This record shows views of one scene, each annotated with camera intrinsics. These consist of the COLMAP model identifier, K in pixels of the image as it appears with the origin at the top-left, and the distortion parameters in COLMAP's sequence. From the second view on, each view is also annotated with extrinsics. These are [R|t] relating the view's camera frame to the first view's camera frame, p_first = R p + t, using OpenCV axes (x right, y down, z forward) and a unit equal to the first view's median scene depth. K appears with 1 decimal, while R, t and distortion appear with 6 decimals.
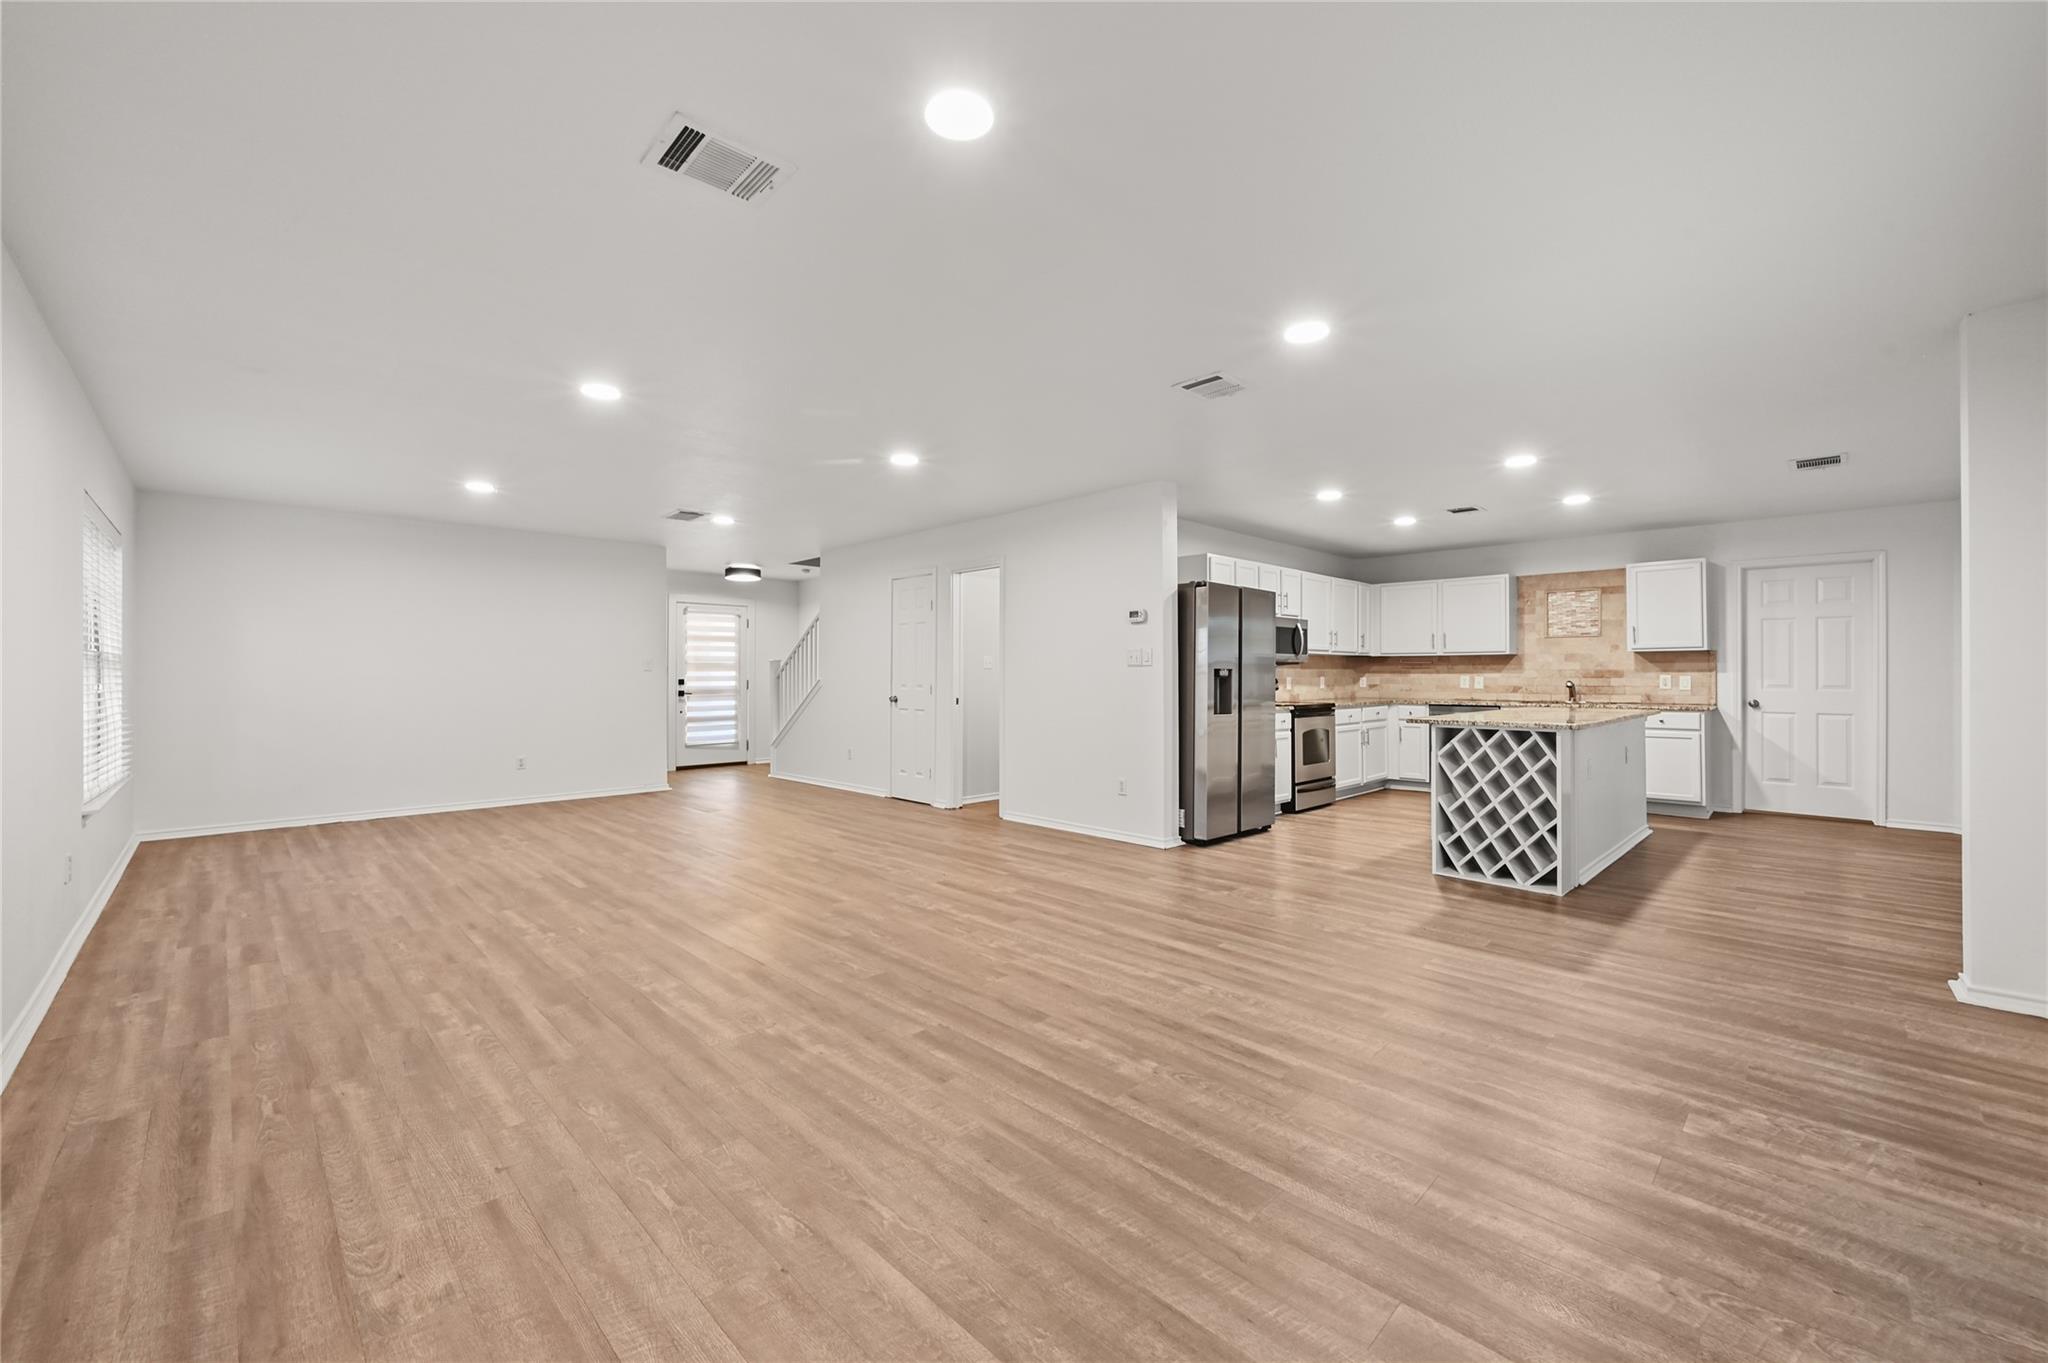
lens RADIAL K [[810.1, 0, 1028.0], [0, 810.1, 672.4], [0, 0, 1]] dist [0.000667, 0.000153]
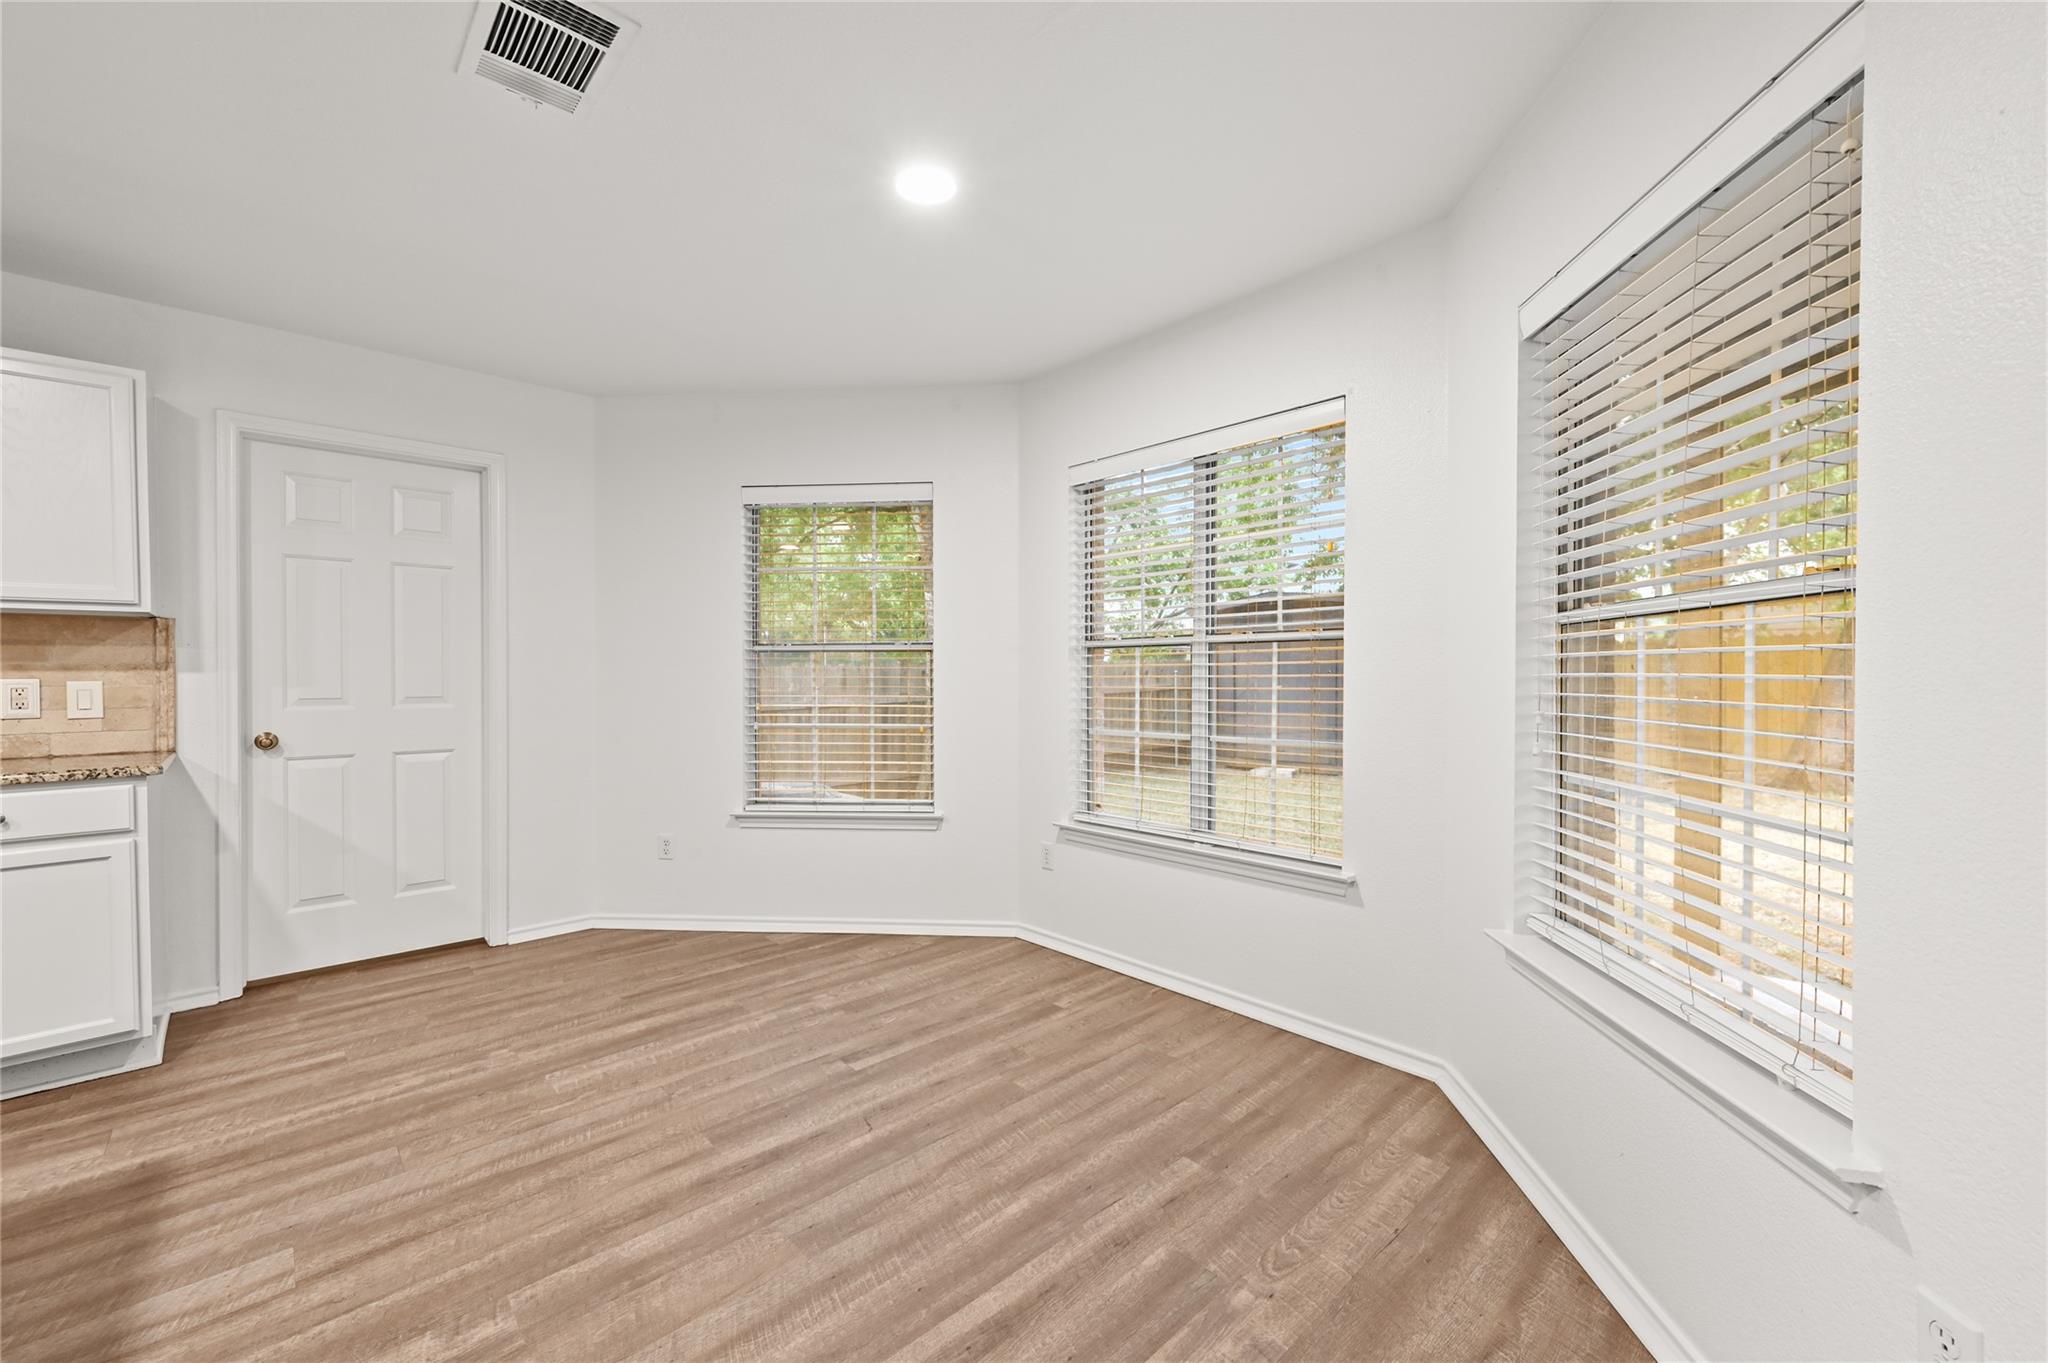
lens RADIAL K [[811.3, 0, 1025.5], [0, 811.3, 682.3], [0, 0, 1]] dist [-0.000859, 0.000618]
pose [[0.031954, -0.009997, 0.999439, 0.416185], [0.001519, 0.999949, 0.009954, 0.001866], [-0.999488, 0.001200, 0.031967, 0.511741]]
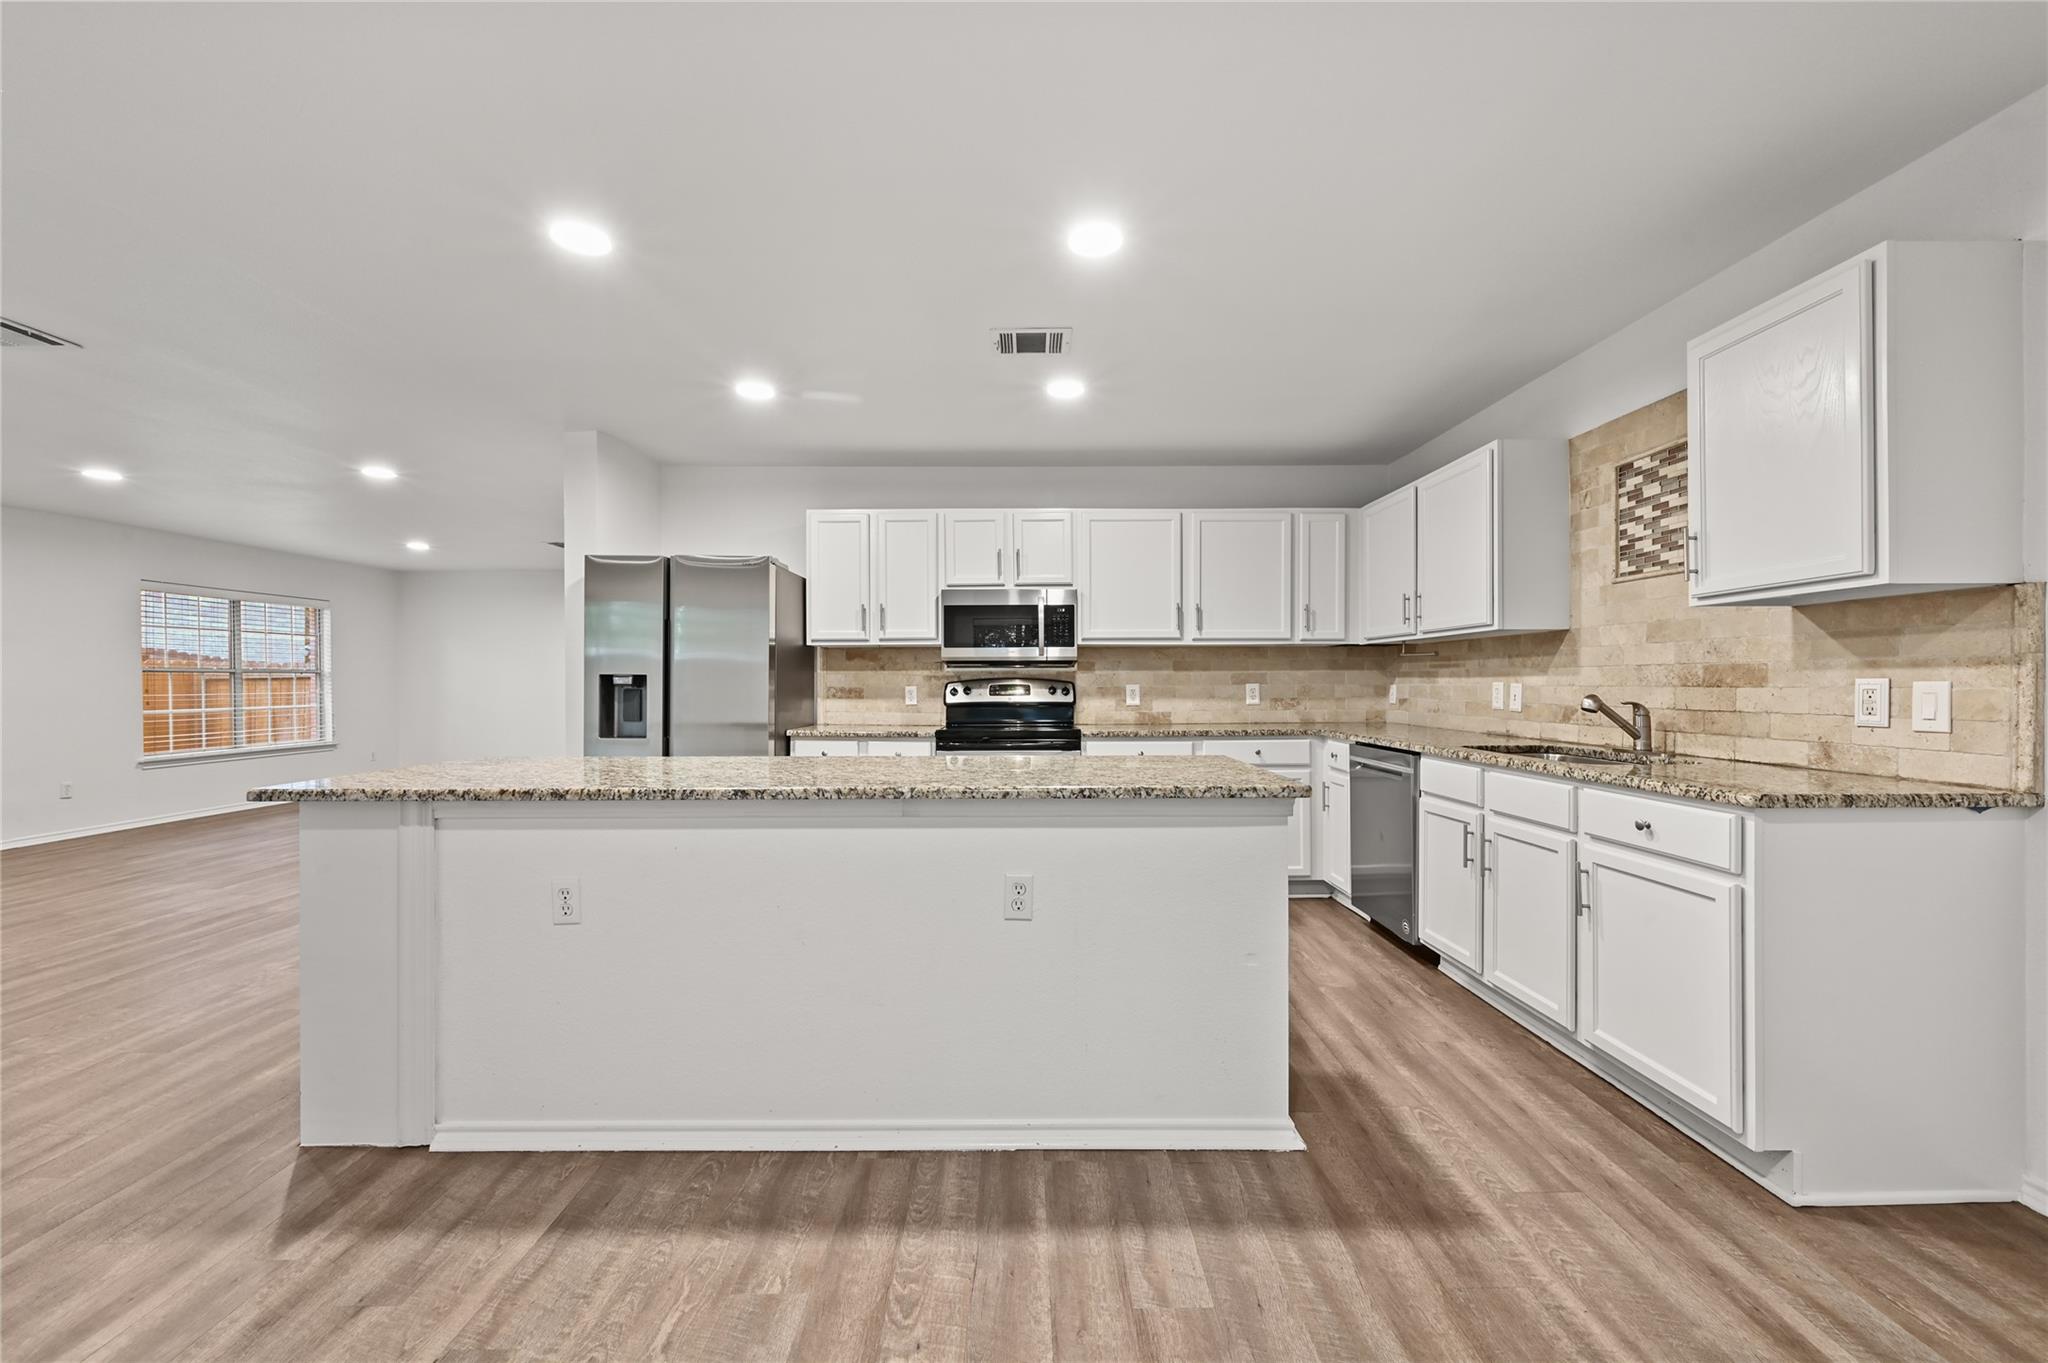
lens RADIAL K [[805.6, 0, 1025.6], [0, 805.6, 682.0], [0, 0, 1]] dist [-0.000109, -0.000008]
pose [[0.711249, -0.002625, -0.702935, 0.734374], [0.006322, 0.999976, 0.002663, 0.001901], [0.702912, -0.006338, 0.711249, 0.544342]]
